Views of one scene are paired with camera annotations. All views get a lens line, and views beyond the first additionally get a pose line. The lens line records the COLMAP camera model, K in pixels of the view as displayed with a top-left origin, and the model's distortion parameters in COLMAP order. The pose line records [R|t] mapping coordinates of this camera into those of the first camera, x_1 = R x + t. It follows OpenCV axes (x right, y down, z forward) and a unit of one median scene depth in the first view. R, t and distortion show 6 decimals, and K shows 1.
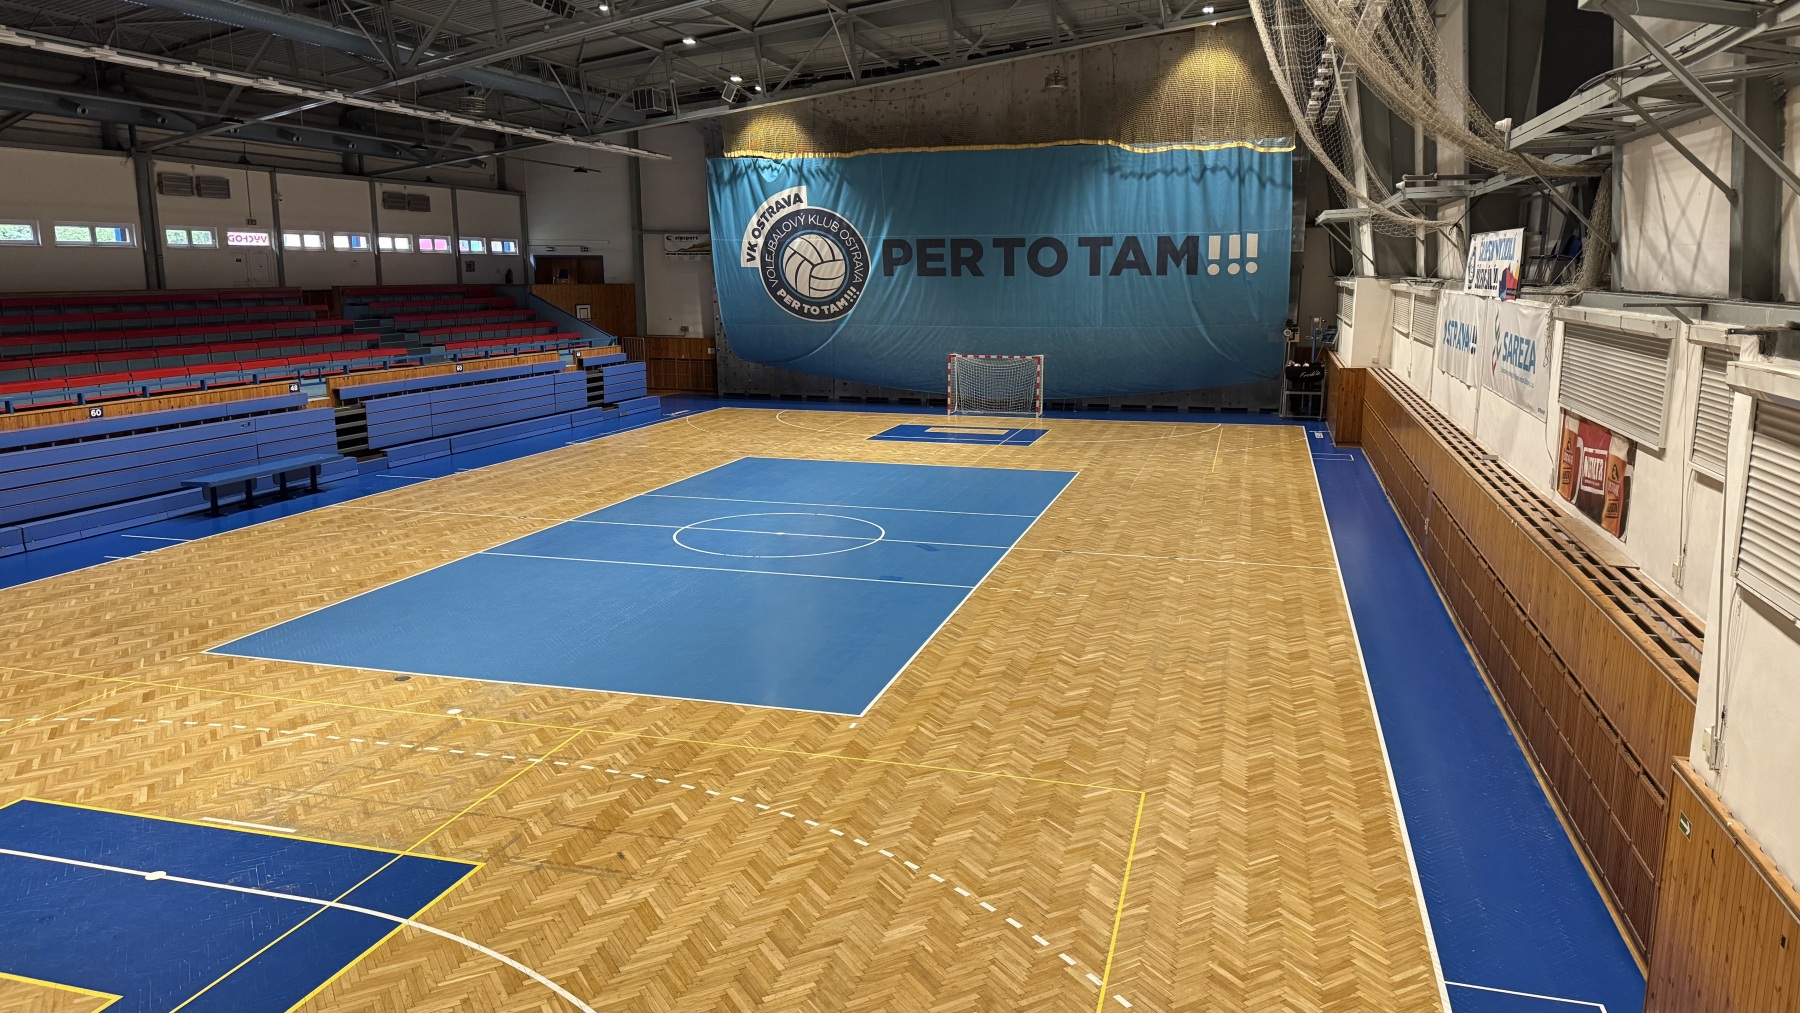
lens RADIAL K [[1239.3, 0, 901.8], [0, 1239.3, 515.8], [0, 0, 1]] dist [0.150874, -0.234713]
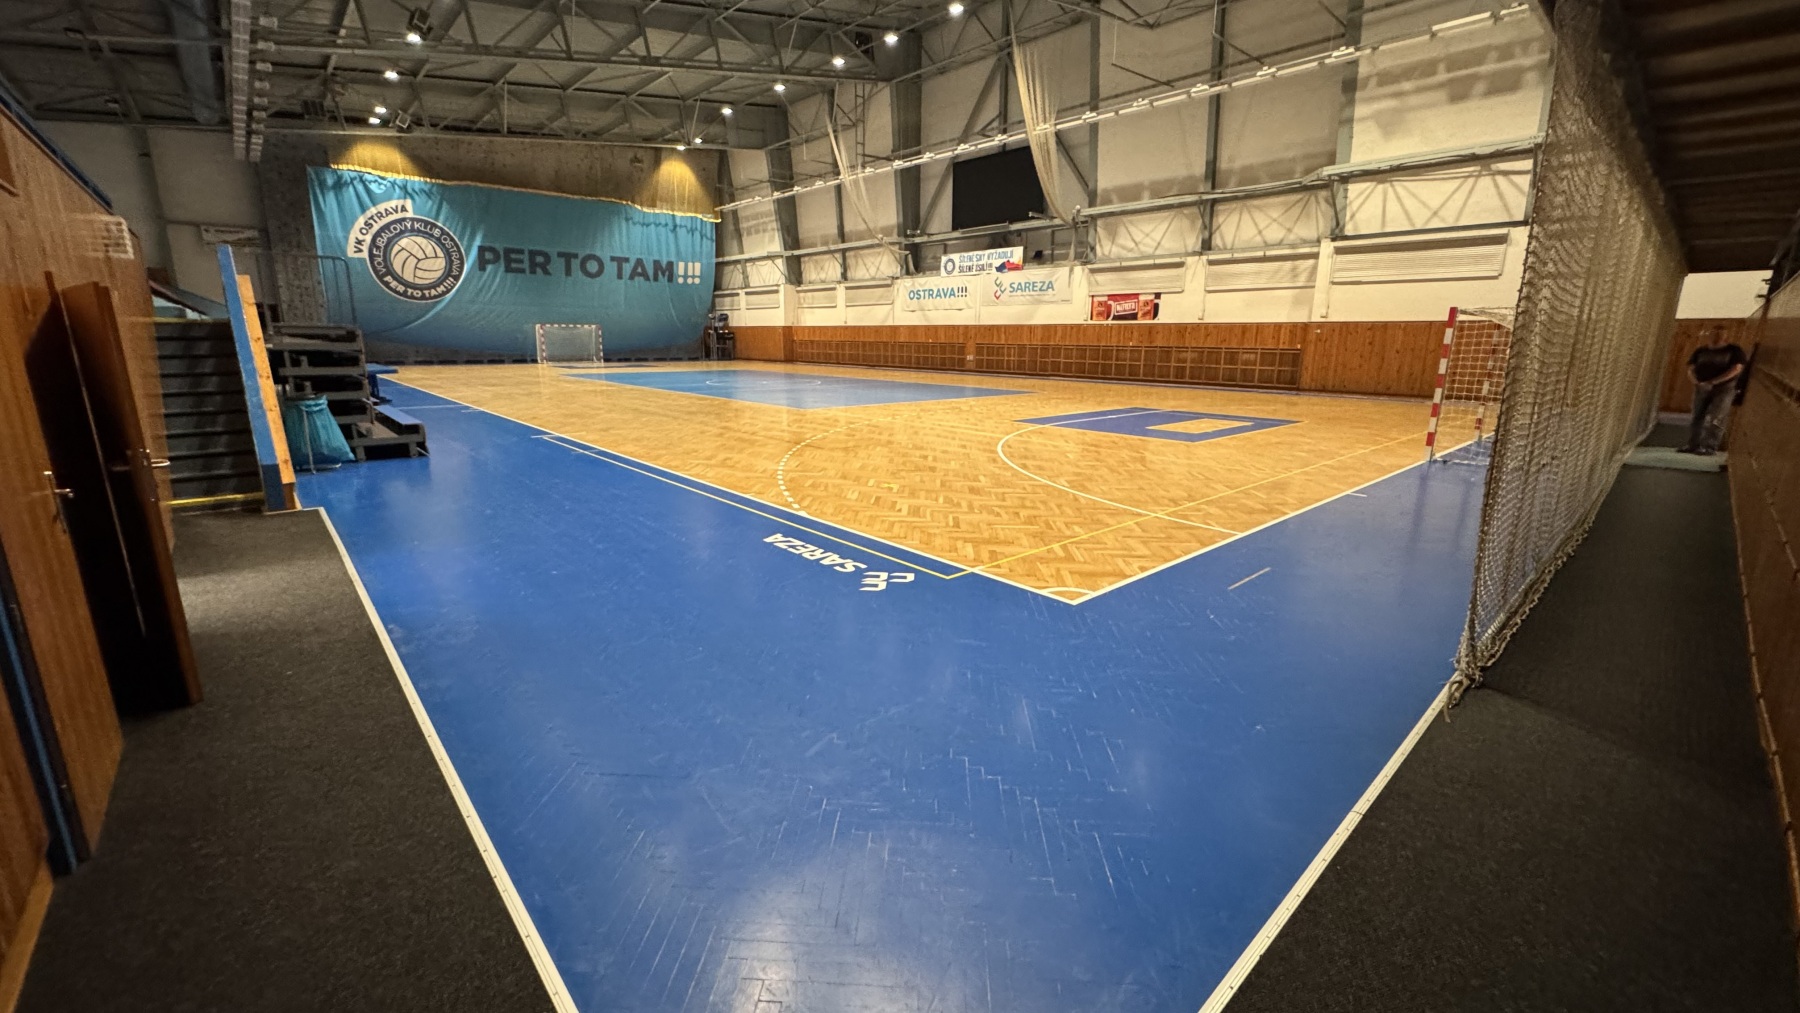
lens RADIAL K [[711.8, 0, 902.8], [0, 711.8, 503.8], [0, 0, 1]] dist [-0.002783, 0.000051]
pose [[0.527782, -0.189768, 0.827910, -0.513457], [0.156399, 0.979768, 0.124874, 0.052283], [-0.834857, 0.063578, 0.546783, 0.143986]]
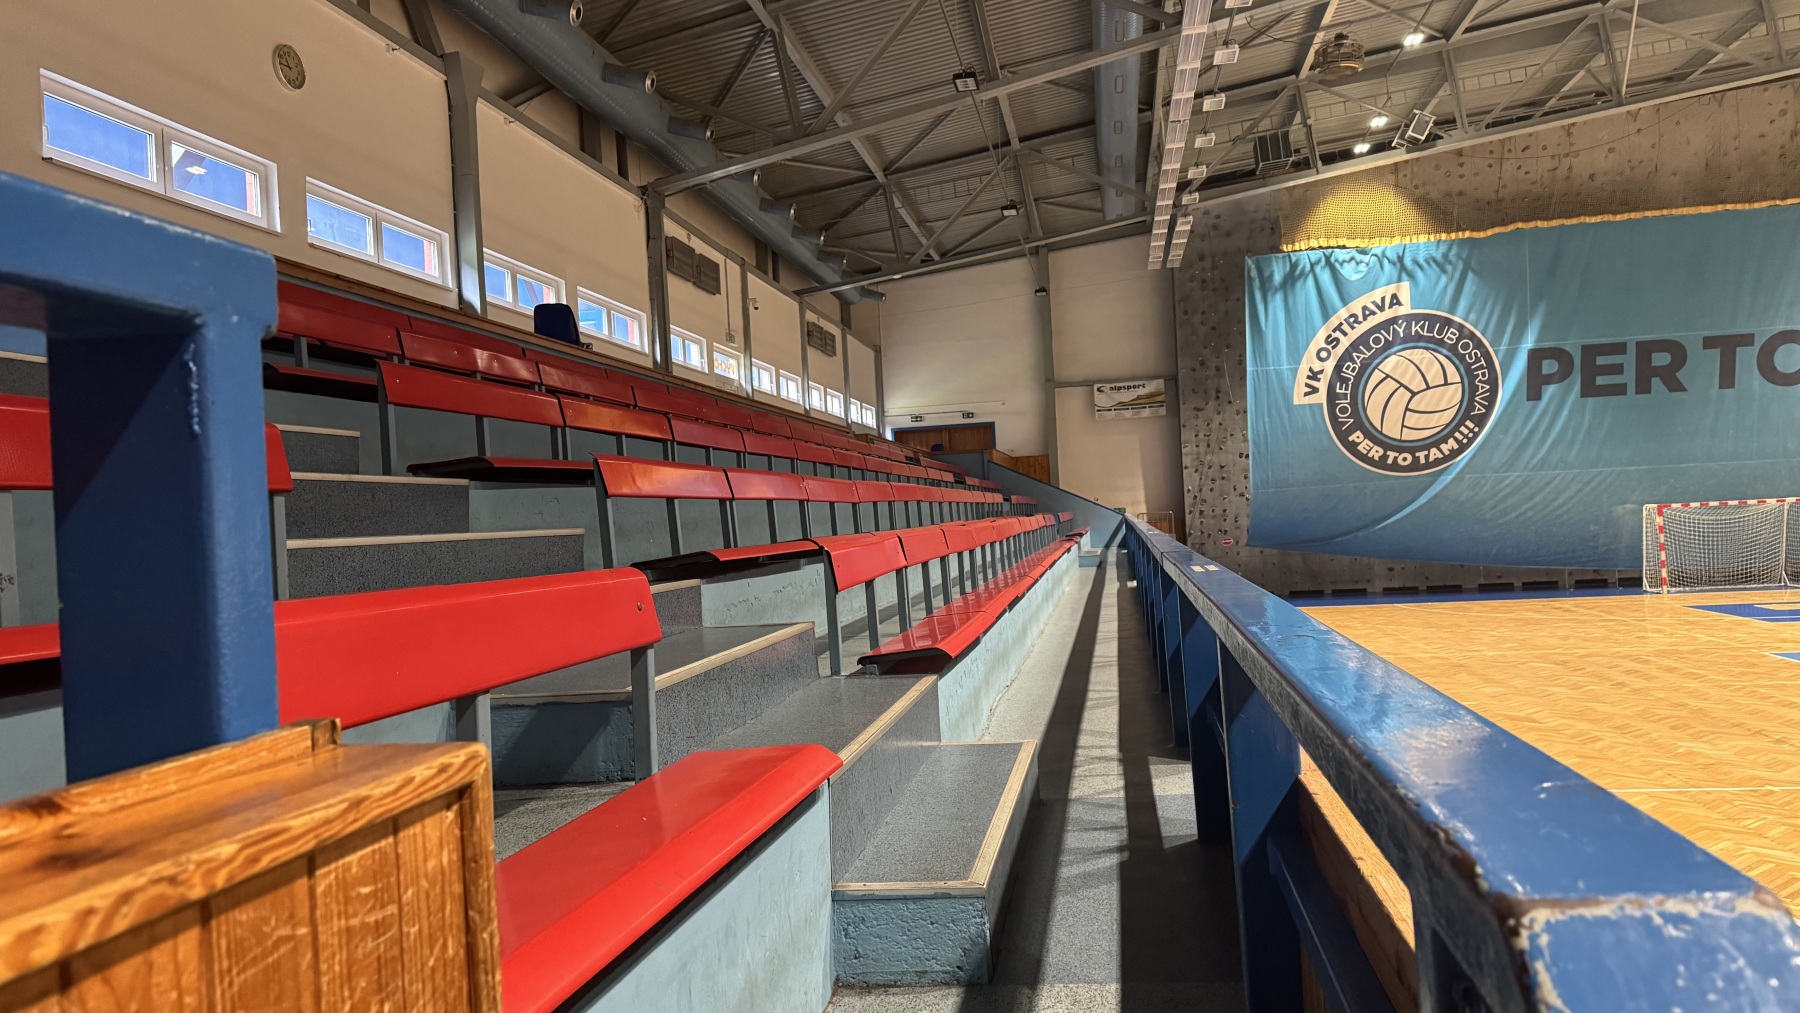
lens RADIAL K [[1246.4, 0, 852.7], [0, 1246.4, 514.9], [0, 0, 1]] dist [-0.000092, -0.034641]
pose [[0.996156, -0.052391, 0.070209, -0.451295], [0.065382, 0.978052, -0.197836, -0.019915], [-0.058304, 0.201666, 0.977718, 0.373779]]
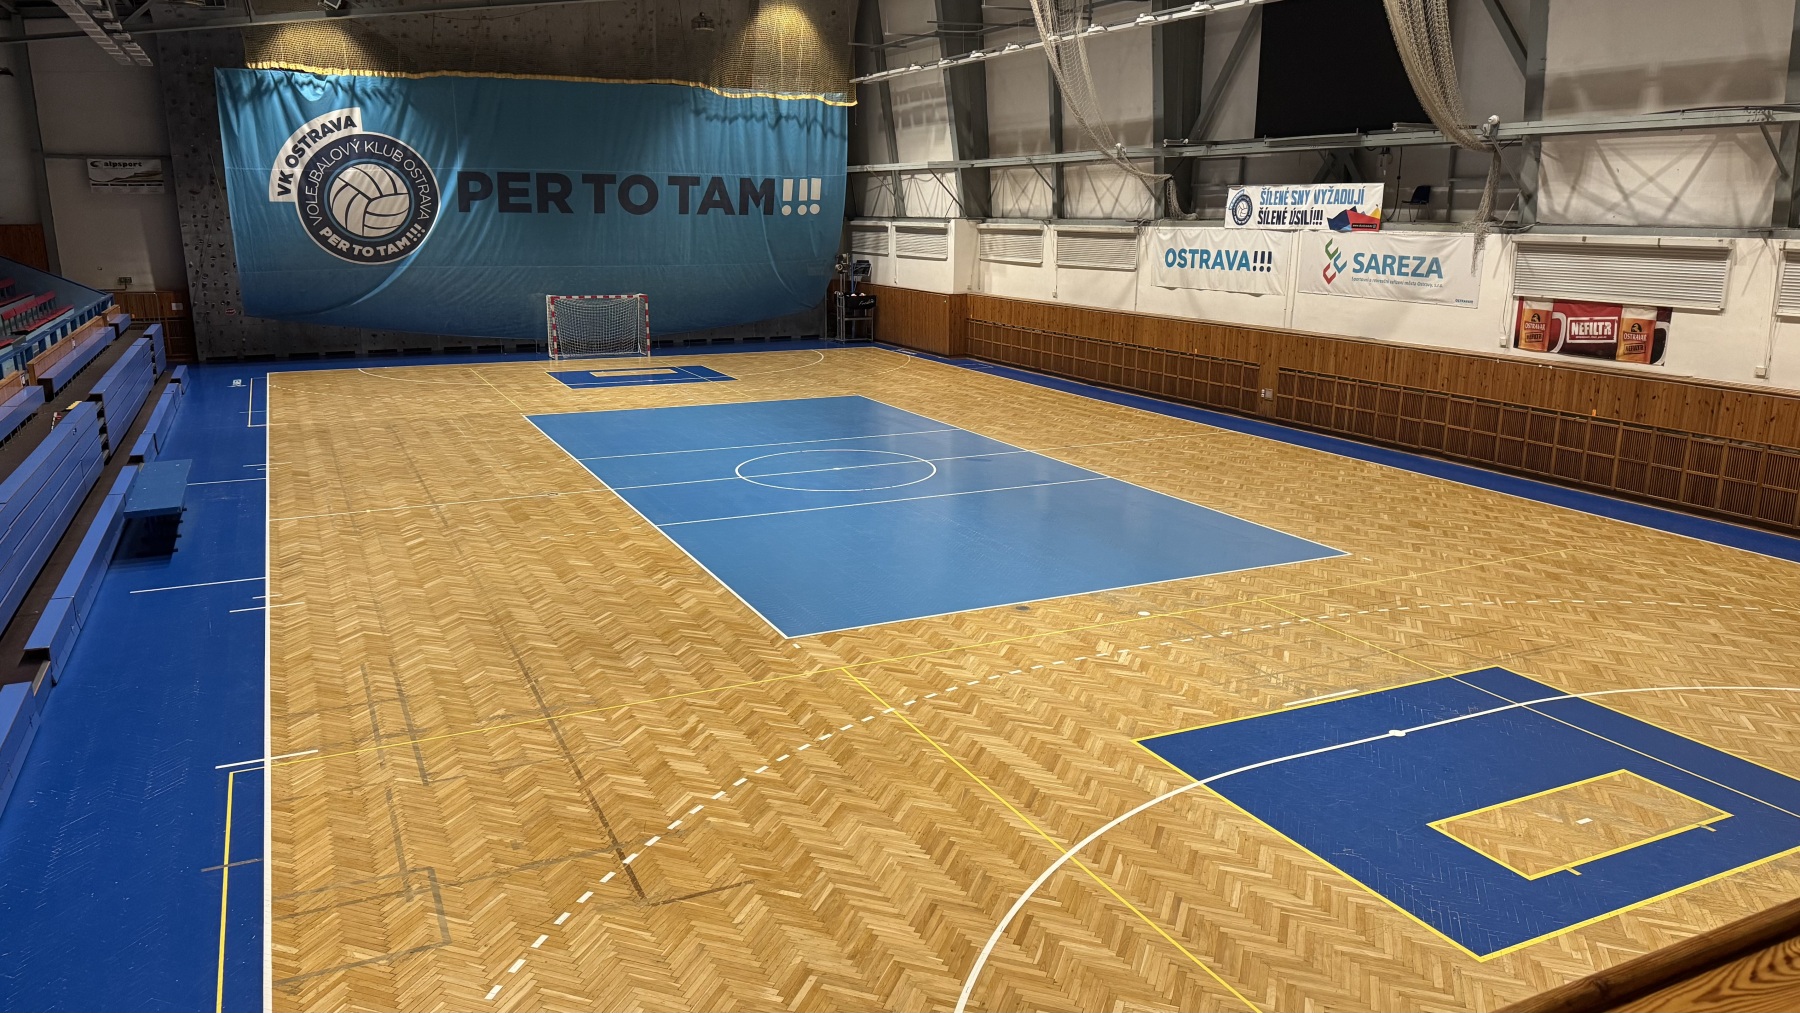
lens RADIAL K [[1237.5, 0, 893.1], [0, 1237.5, 515.3], [0, 0, 1]] dist [0.175398, -0.339098]
pose [[0.748392, -0.157946, 0.644176, -0.417854], [0.126583, 0.987393, 0.095038, -0.022543], [-0.651066, 0.010416, 0.758950, 0.101764]]
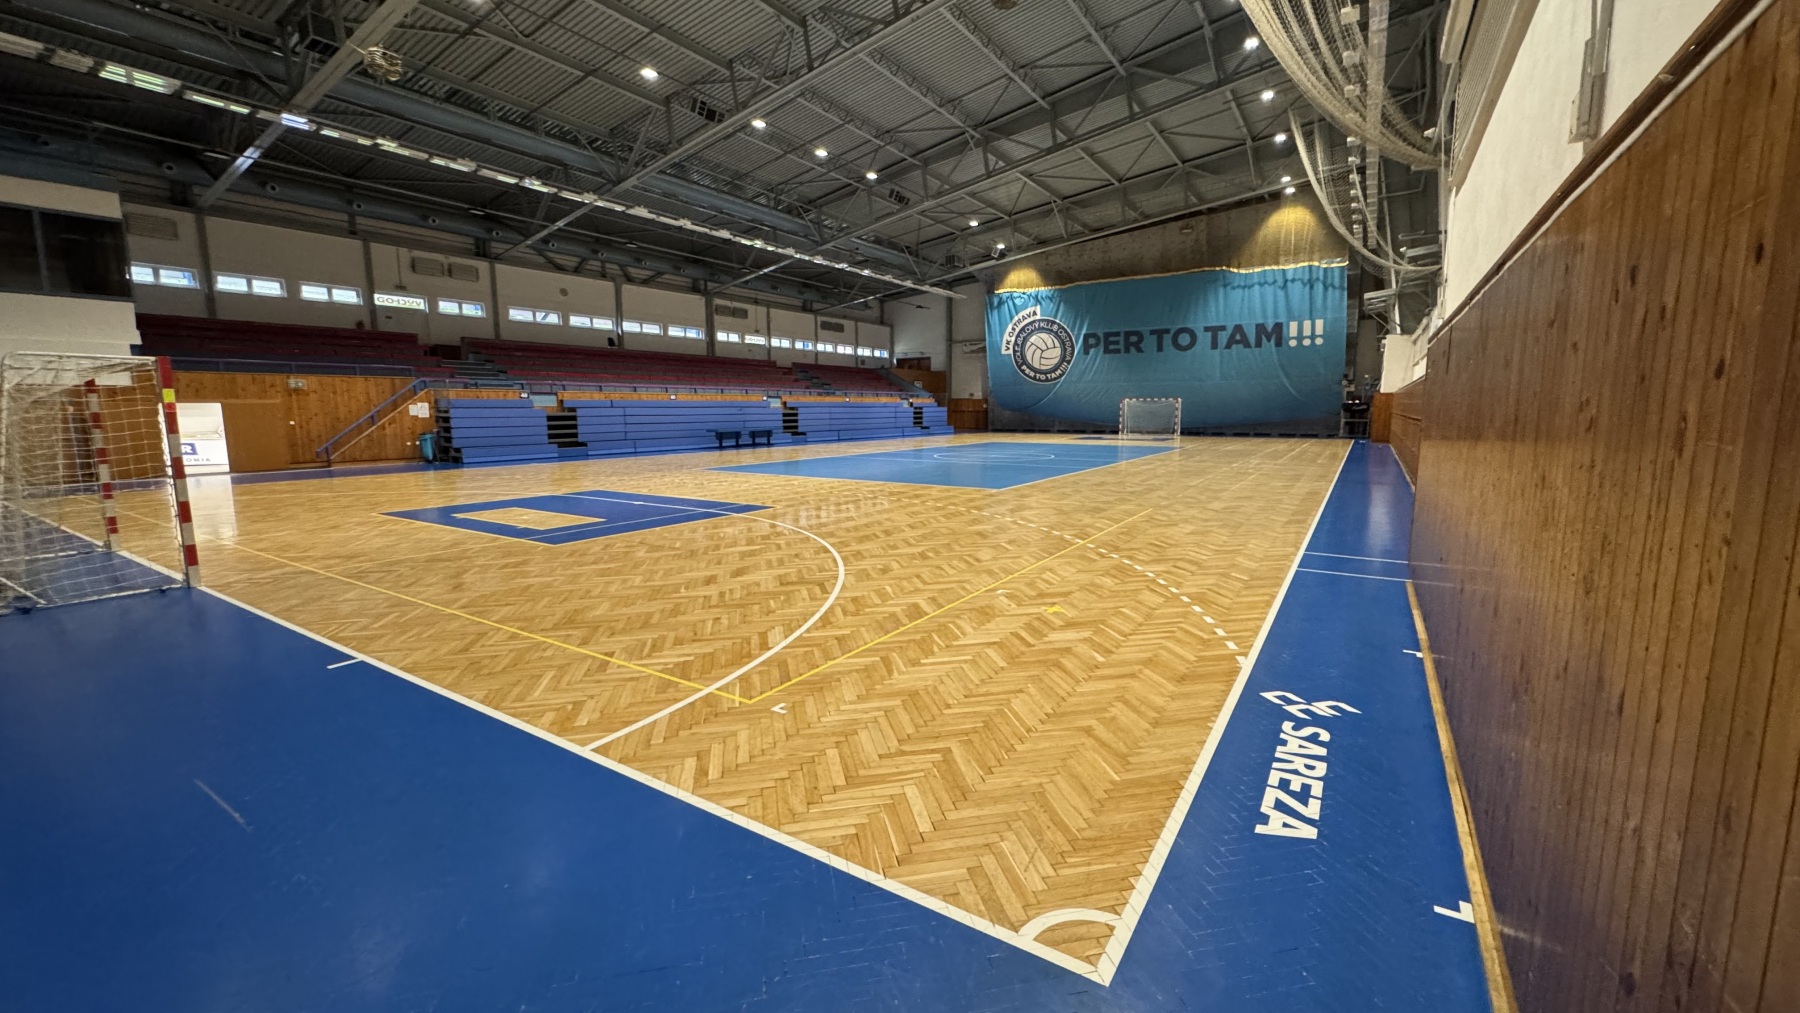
lens RADIAL K [[718.5, 0, 905.1], [0, 718.5, 502.9], [0, 0, 1]] dist [-0.000647, 0.000000]
pose [[0.957451, 0.034331, -0.286545, 0.042470], [-0.052210, 0.997121, -0.054987, 0.080581], [0.283833, 0.067608, 0.956487, -0.003473]]
